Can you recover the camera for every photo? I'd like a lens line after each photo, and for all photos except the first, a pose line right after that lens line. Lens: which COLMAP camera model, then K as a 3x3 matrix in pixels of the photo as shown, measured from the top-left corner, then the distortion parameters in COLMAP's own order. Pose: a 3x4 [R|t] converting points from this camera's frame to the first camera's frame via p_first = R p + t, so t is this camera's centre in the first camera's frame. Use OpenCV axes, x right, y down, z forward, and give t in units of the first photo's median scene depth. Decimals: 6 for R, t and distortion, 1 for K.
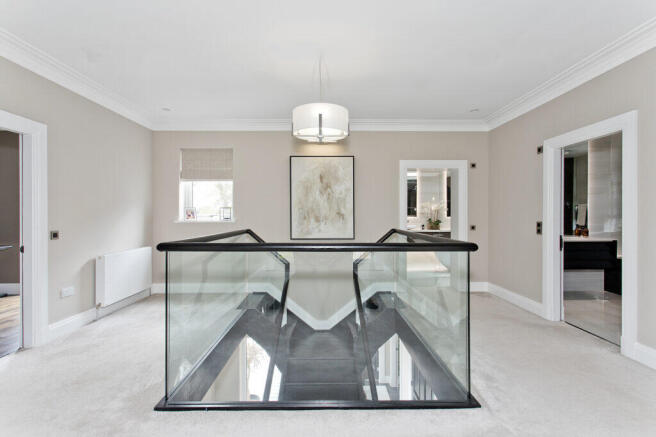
lens RADIAL K [[319.8, 0, 328.0], [0, 319.8, 218.5], [0, 0, 1]] dist [-0.001411, -0.000364]
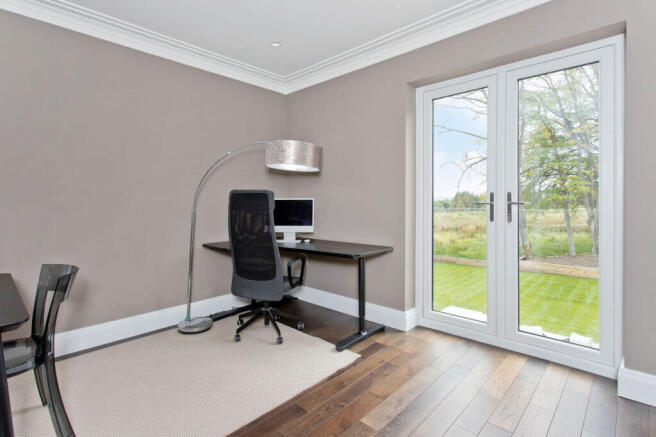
lens RADIAL K [[319.8, 0, 328.0], [0, 319.8, 218.5], [0, 0, 1]] dist [-0.001411, -0.000364]
pose [[0.688769, -0.034447, 0.724162, -0.011535], [0.001336, 0.998929, 0.046246, -0.001527], [-0.724979, -0.030885, 0.688078, 0.384808]]
